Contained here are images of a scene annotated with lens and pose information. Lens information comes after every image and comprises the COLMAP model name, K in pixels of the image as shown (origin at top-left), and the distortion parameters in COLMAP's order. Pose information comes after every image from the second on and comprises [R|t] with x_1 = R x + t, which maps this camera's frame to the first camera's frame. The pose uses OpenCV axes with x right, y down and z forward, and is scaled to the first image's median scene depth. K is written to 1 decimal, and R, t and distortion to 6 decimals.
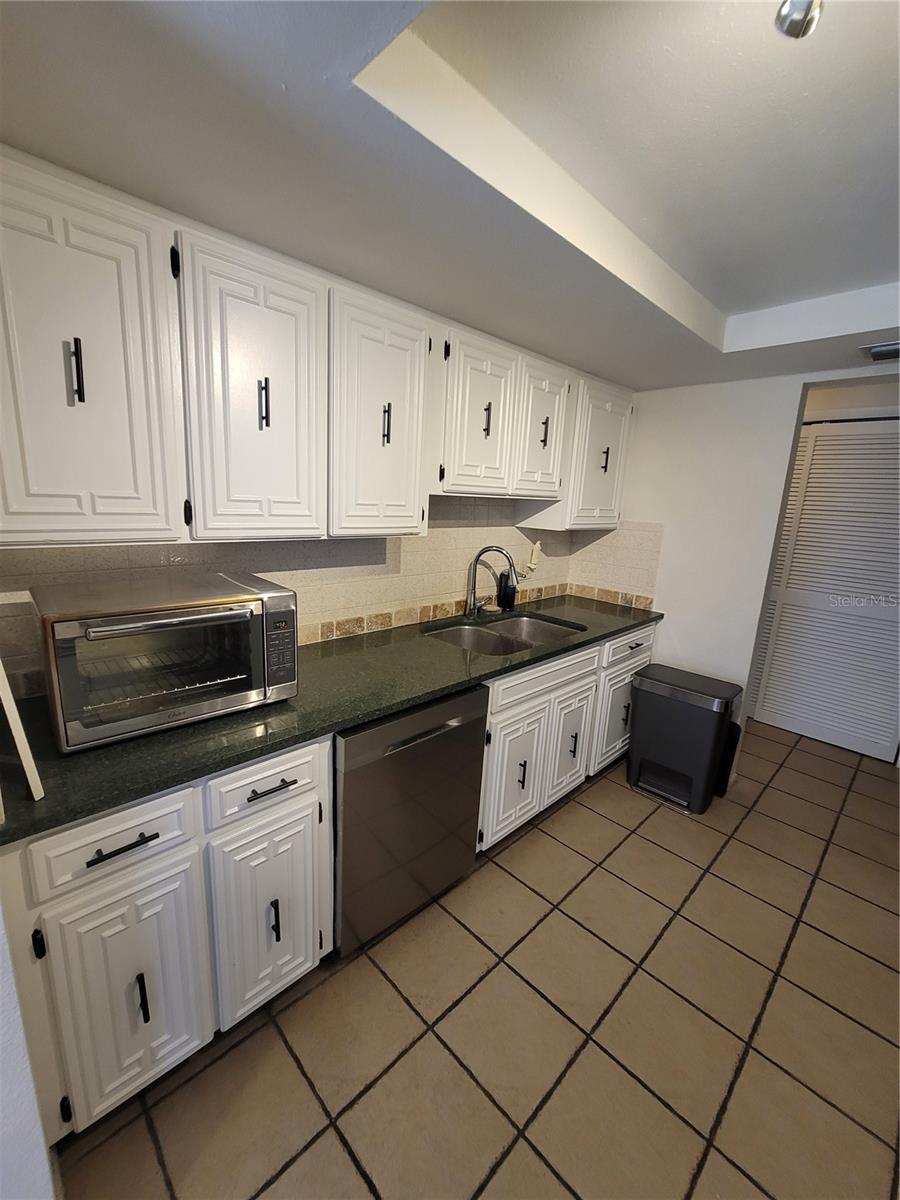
lens RADIAL K [[493.1, 0, 440.9], [0, 493.1, 600.8], [0, 0, 1]] dist [-0.000475, -0.000357]
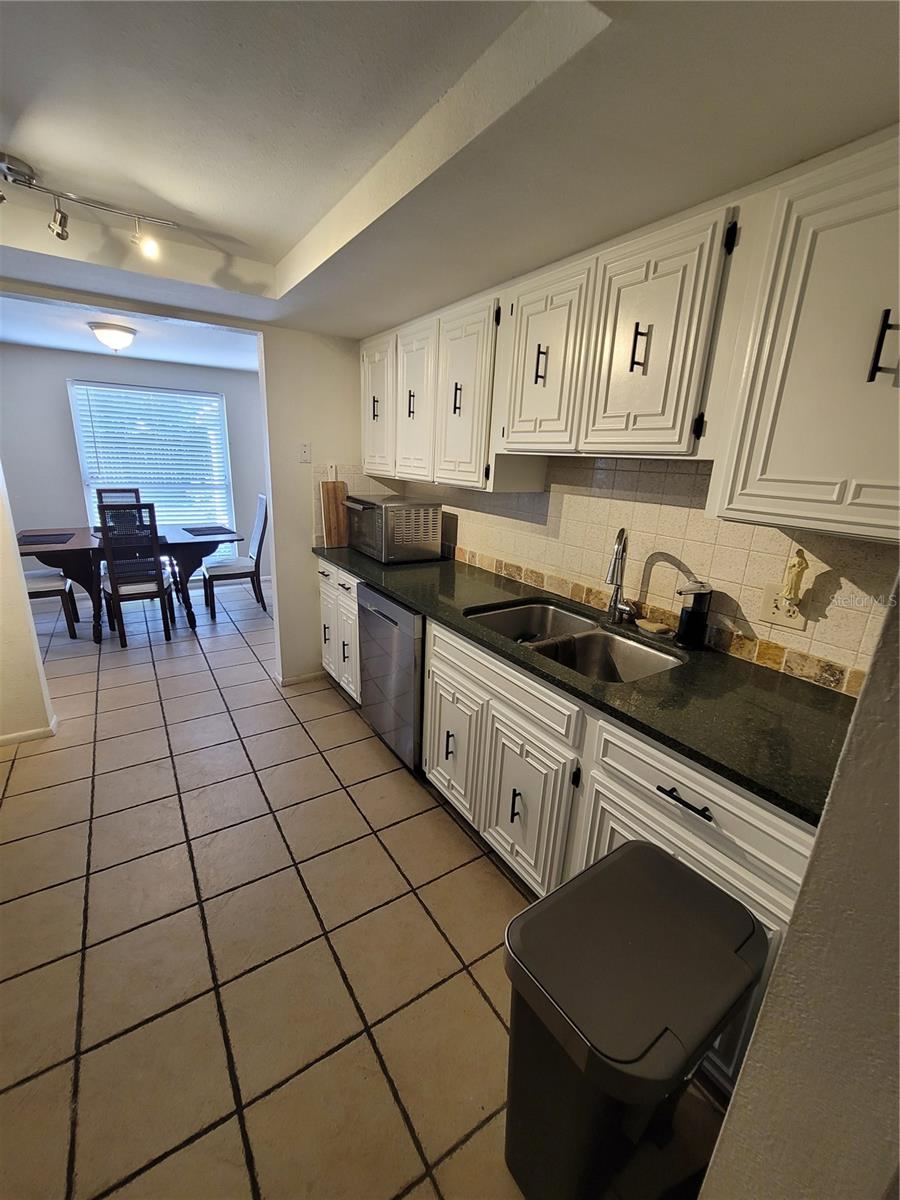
lens RADIAL K [[493.1, 0, 447.8], [0, 493.1, 602.3], [0, 0, 1]] dist [-0.000475, -0.000357]
pose [[-0.189233, 0.229169, -0.954815, 0.924180], [-0.255799, 0.927305, 0.273262, -0.150429], [0.948028, 0.295951, -0.116855, 0.934154]]
